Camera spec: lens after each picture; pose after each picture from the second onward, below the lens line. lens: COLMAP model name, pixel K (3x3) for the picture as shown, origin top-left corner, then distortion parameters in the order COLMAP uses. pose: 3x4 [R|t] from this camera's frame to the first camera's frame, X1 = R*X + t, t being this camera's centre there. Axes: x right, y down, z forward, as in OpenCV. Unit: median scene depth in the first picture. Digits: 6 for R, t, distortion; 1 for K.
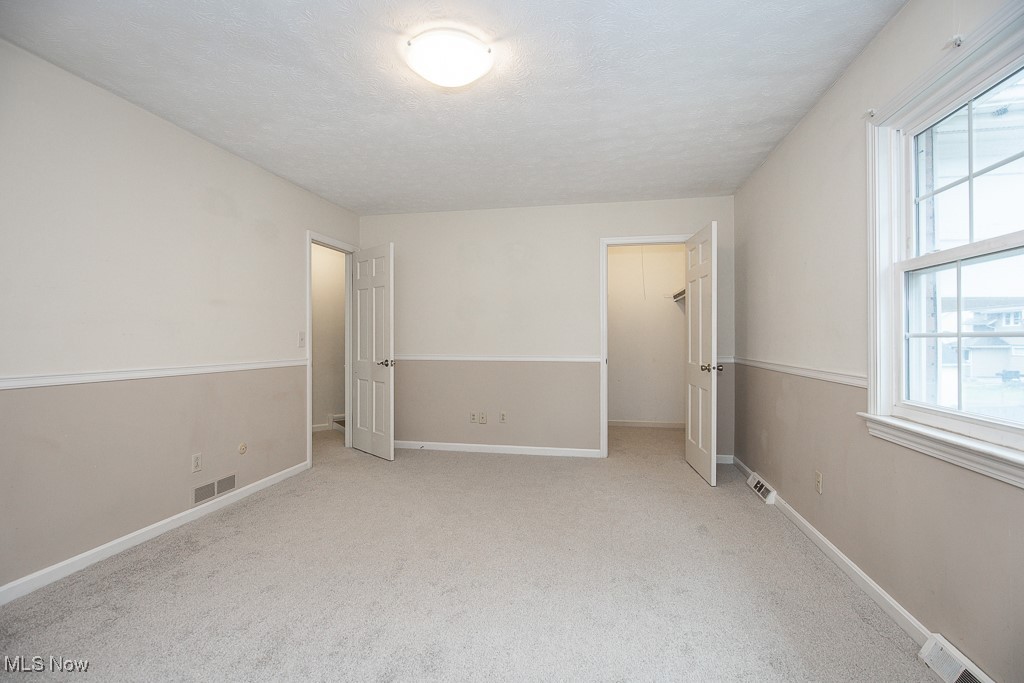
lens RADIAL K [[471.2, 0, 510.4], [0, 471.2, 335.4], [0, 0, 1]] dist [-0.003167, 0.000408]
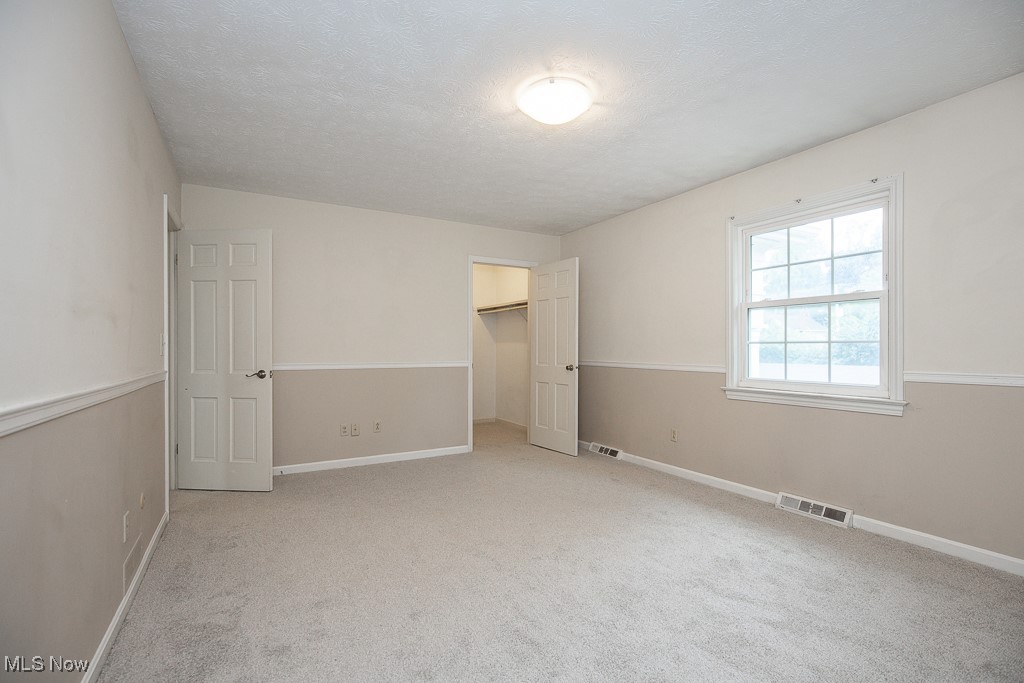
lens RADIAL K [[471.2, 0, 514.0], [0, 471.2, 347.2], [0, 0, 1]] dist [-0.003167, 0.000408]
pose [[0.748002, 0.004120, 0.663684, -0.571031], [-0.004873, 0.999988, -0.000716, 0.013030], [-0.663679, -0.002699, 0.748013, 0.115926]]
